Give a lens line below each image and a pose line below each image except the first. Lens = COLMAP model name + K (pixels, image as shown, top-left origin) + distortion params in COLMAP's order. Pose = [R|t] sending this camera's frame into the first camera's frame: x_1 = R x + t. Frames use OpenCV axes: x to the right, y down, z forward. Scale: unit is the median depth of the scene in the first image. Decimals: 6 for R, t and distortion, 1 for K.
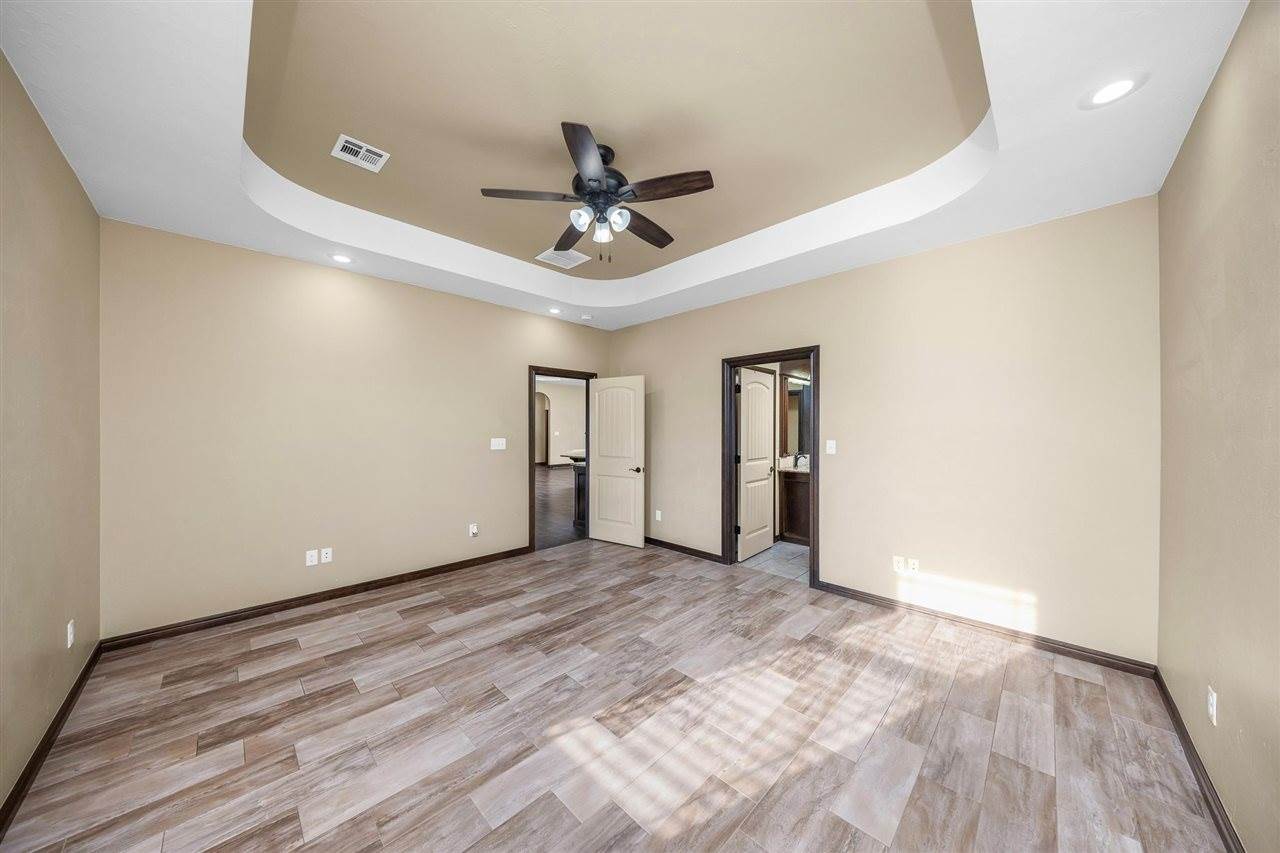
lens RADIAL K [[428.2, 0, 640.7], [0, 428.2, 429.4], [0, 0, 1]] dist [0.000560, -0.000079]
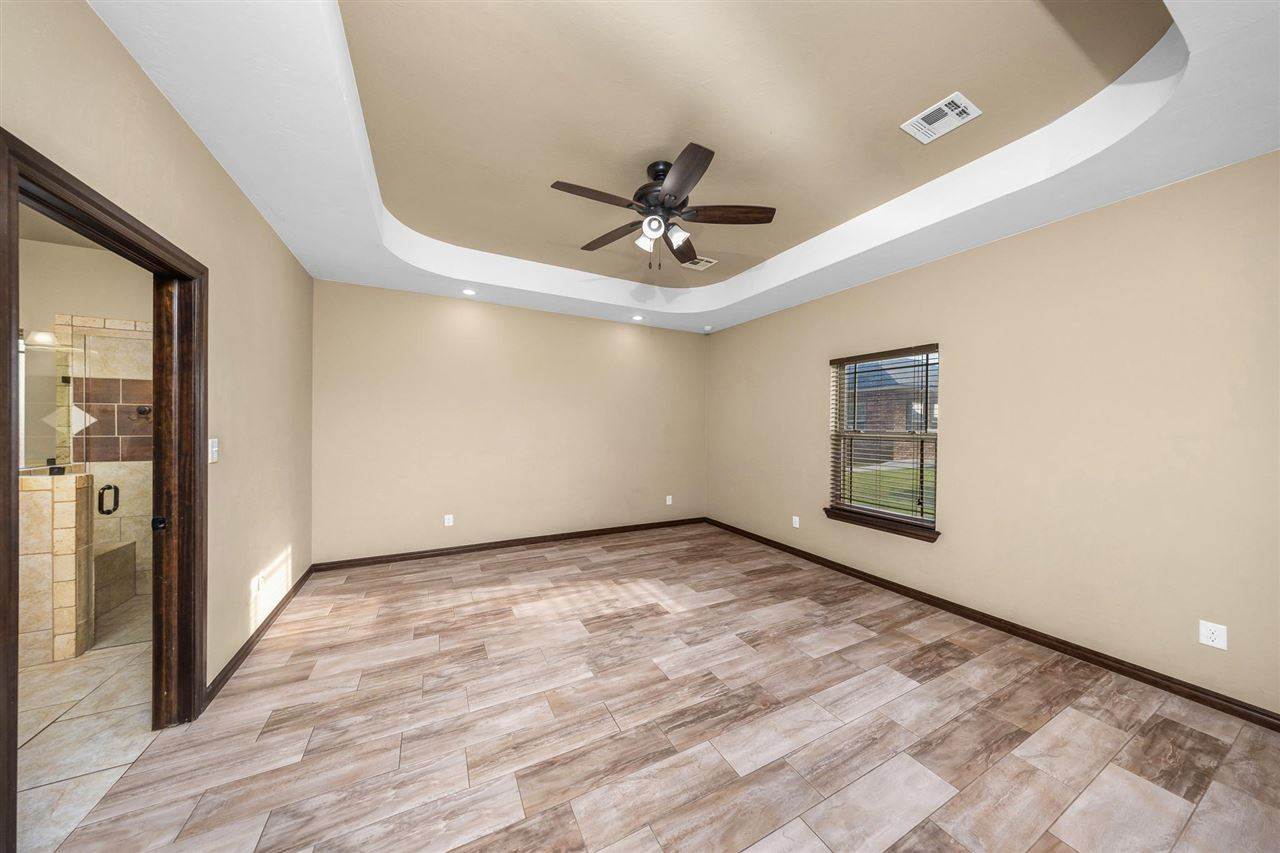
lens RADIAL K [[397.9, 0, 639.0], [0, 397.9, 424.0], [0, 0, 1]] dist [-0.002066, -0.000035]
pose [[-0.952479, -0.010510, 0.304423, -0.360521], [-0.011303, 0.999936, -0.000842, 0.036650], [-0.304395, -0.004243, -0.952536, 2.032979]]
